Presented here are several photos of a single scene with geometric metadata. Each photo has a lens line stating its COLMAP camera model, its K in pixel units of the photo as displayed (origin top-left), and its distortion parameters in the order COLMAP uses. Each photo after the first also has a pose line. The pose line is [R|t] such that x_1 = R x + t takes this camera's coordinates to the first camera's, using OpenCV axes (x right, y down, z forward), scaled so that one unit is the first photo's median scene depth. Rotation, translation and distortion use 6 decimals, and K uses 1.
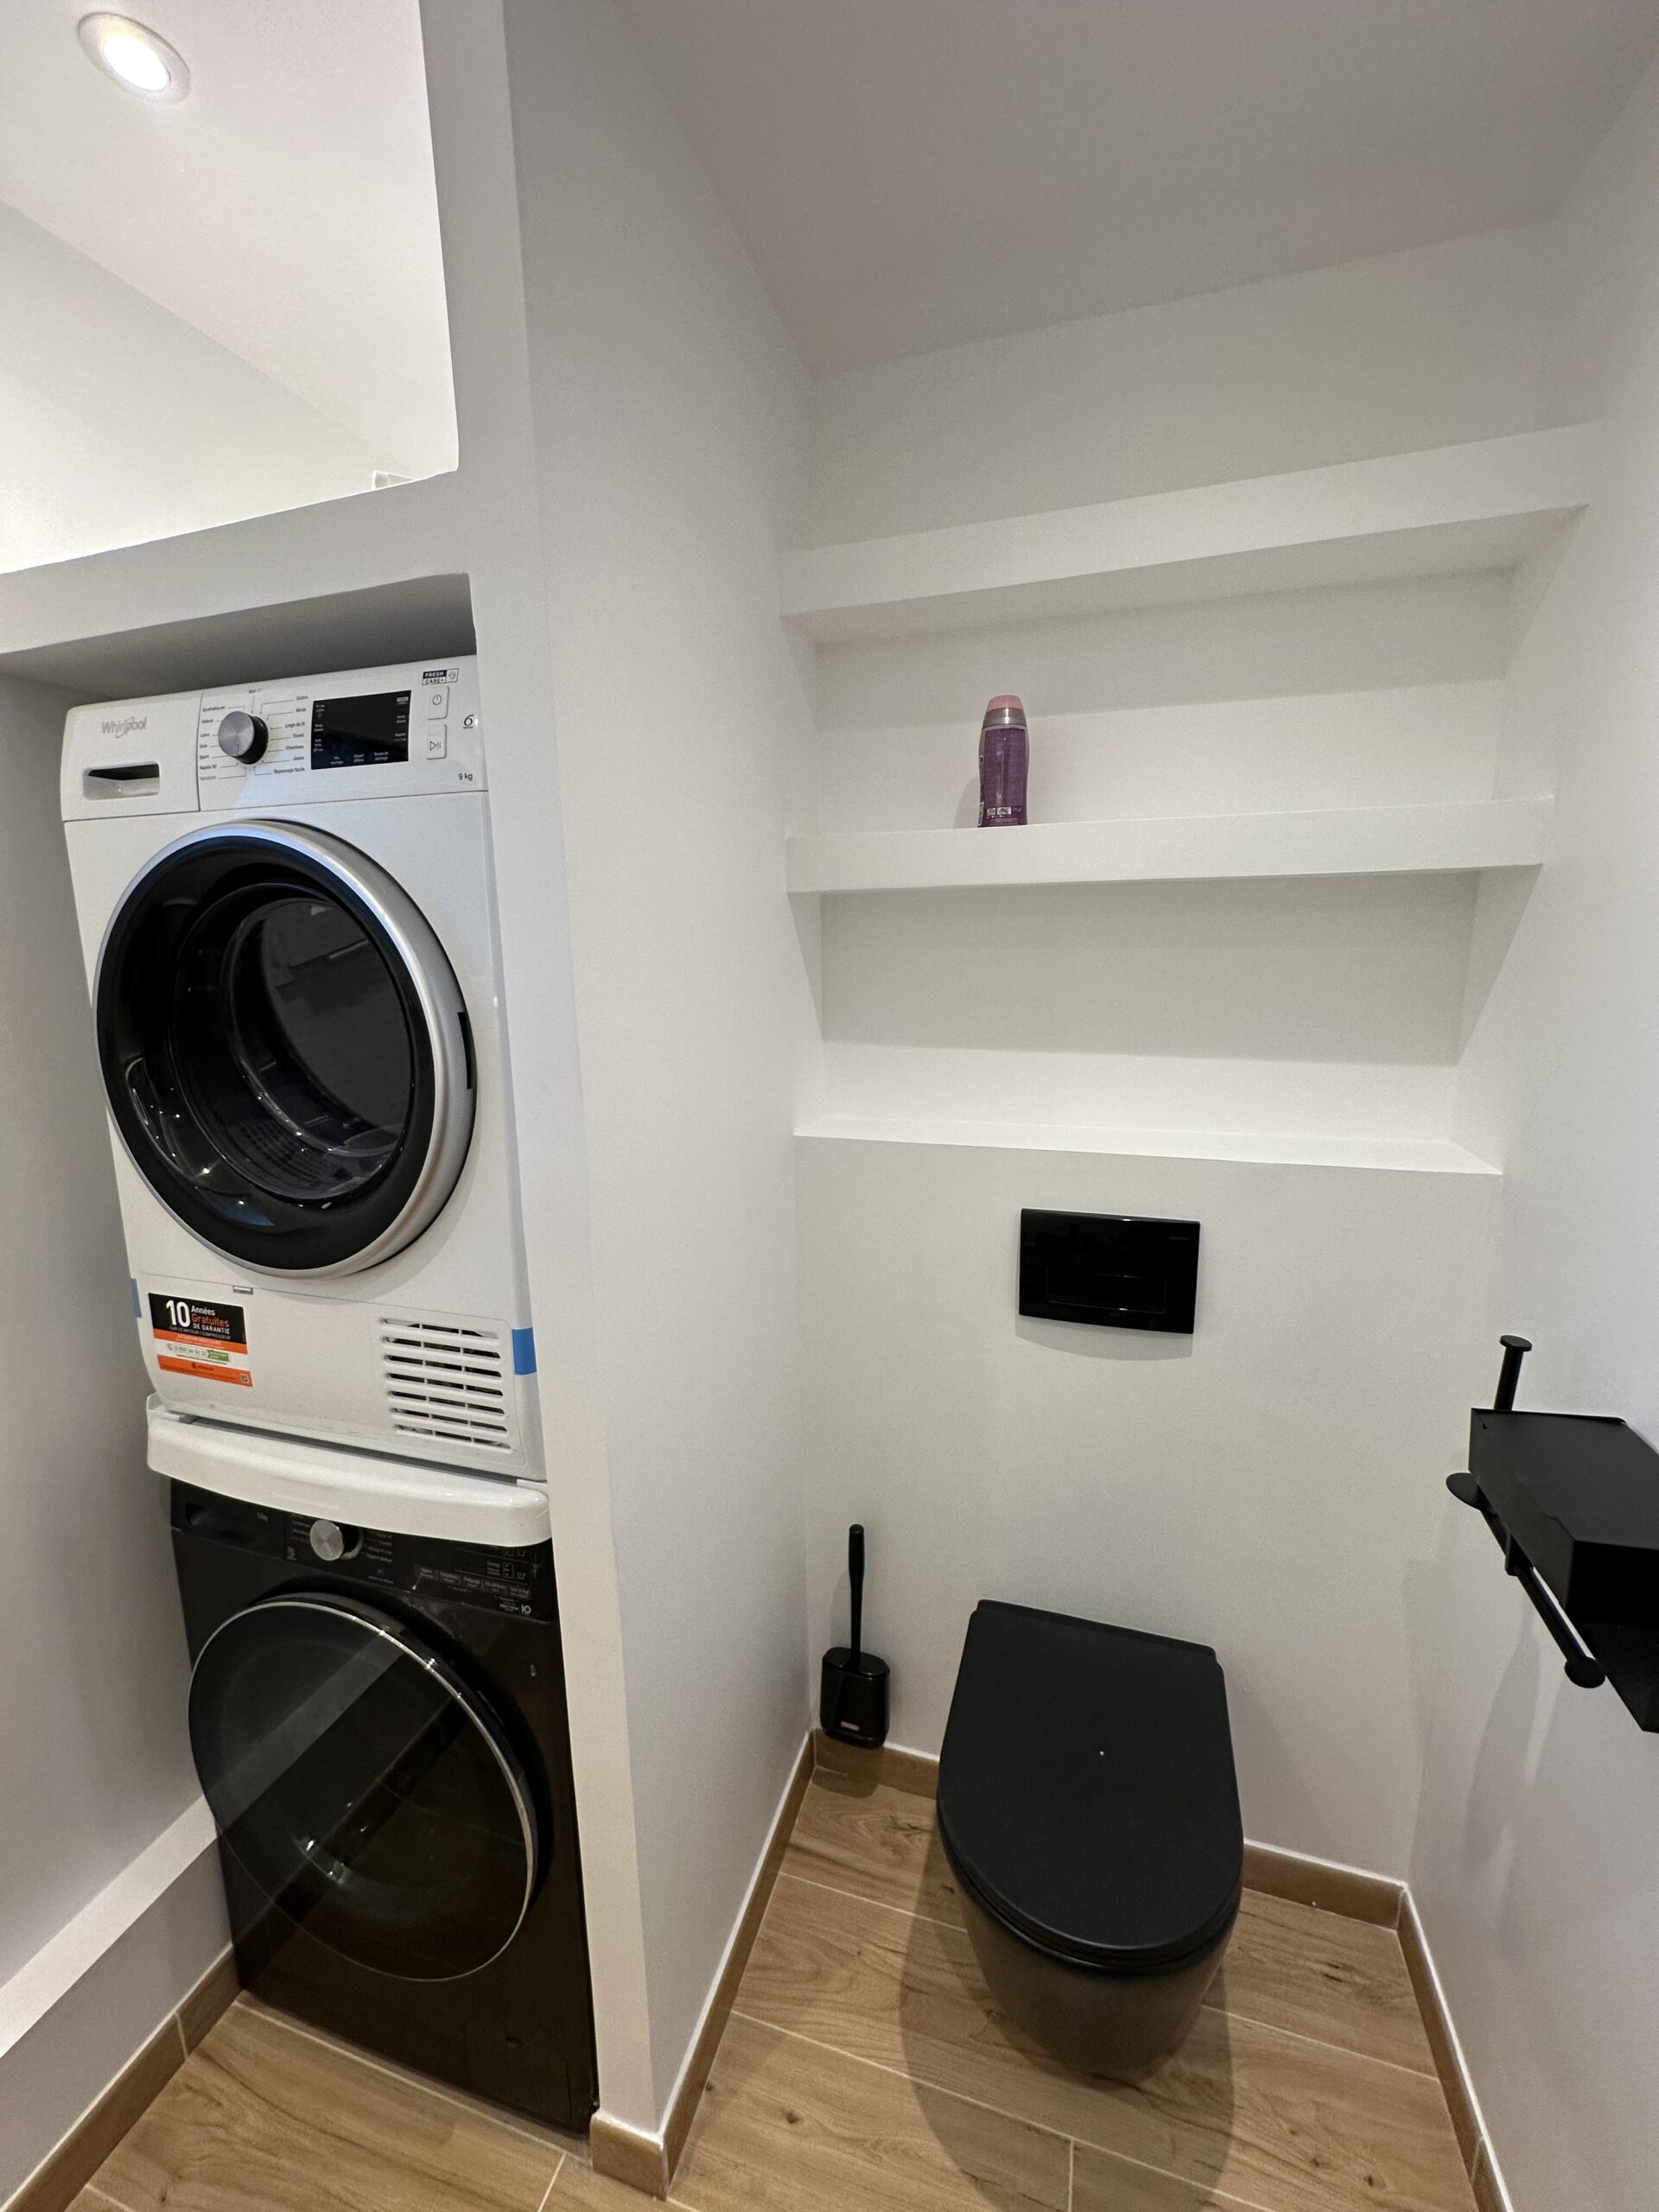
lens RADIAL K [[883.0, 0, 831.1], [0, 883.0, 1105.7], [0, 0, 1]] dist [-0.002257, 0.000374]
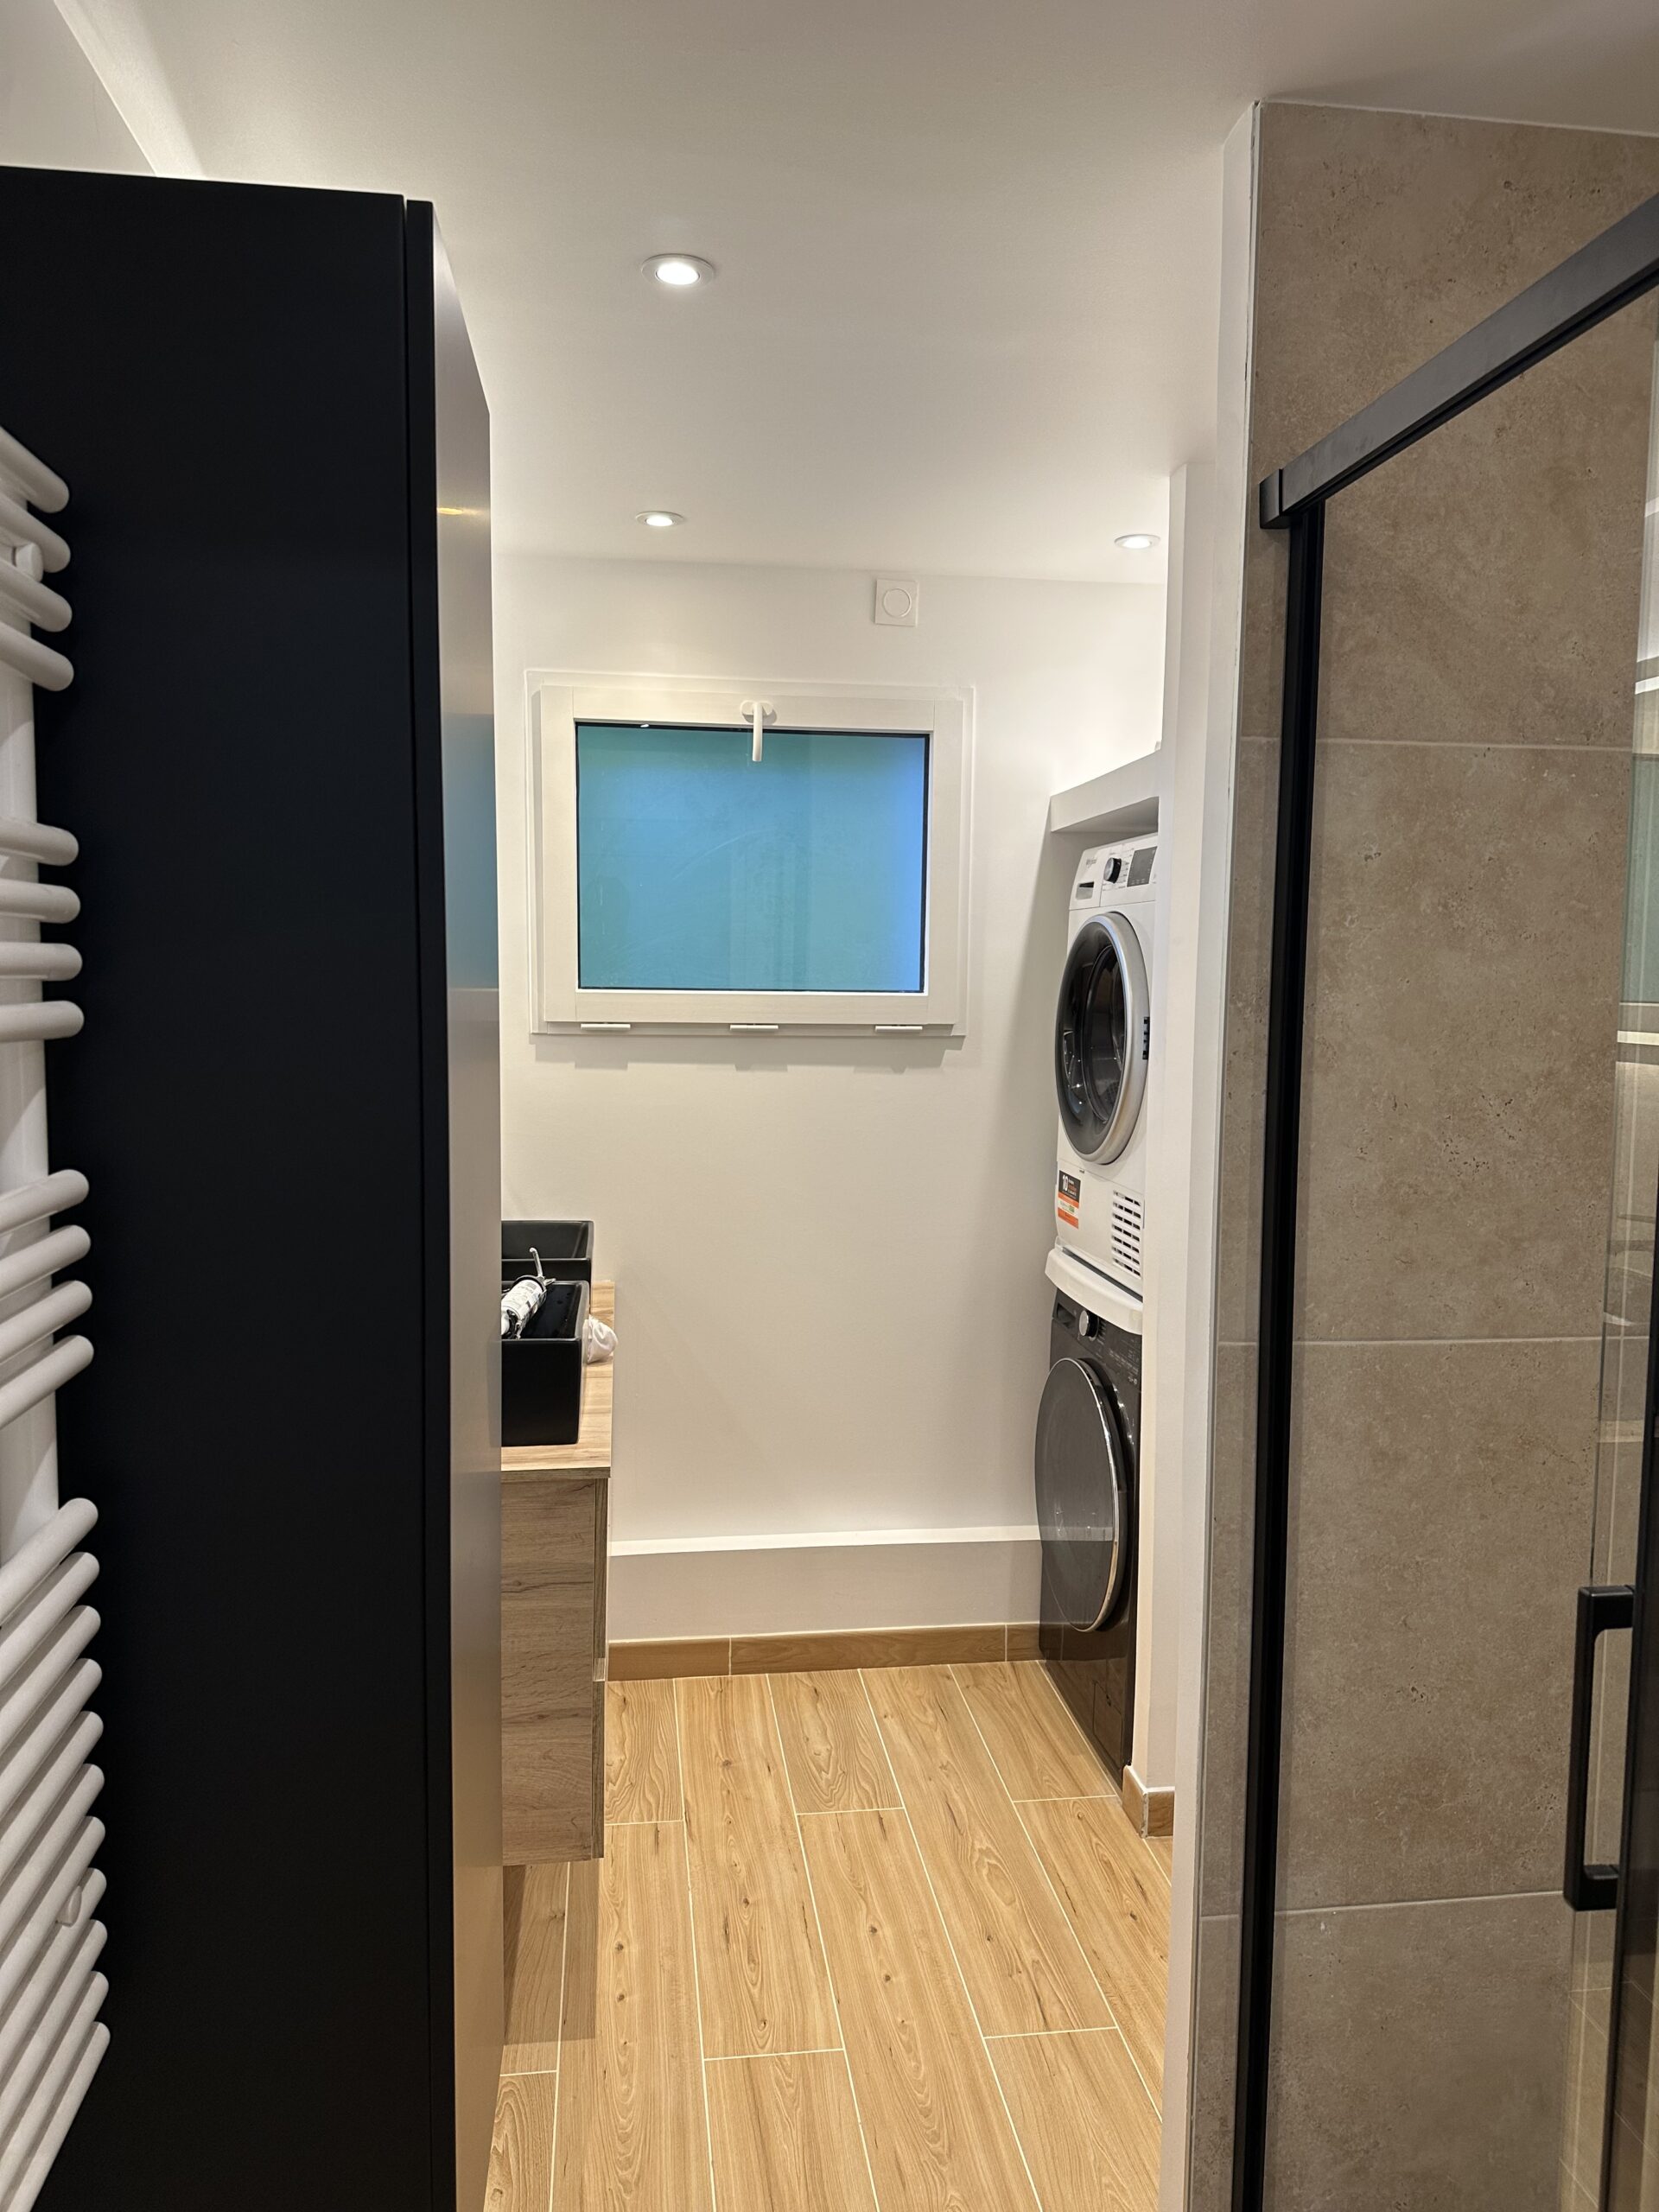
lens RADIAL K [[1536.5, 0, 829.8], [0, 1536.5, 1094.4], [0, 0, 1]] dist [0.068457, -0.082450]
pose [[0.421345, 0.095170, -0.901893, 1.643470], [-0.188741, 0.981906, 0.015438, 0.094987], [0.887043, 0.163719, 0.431683, -0.695454]]
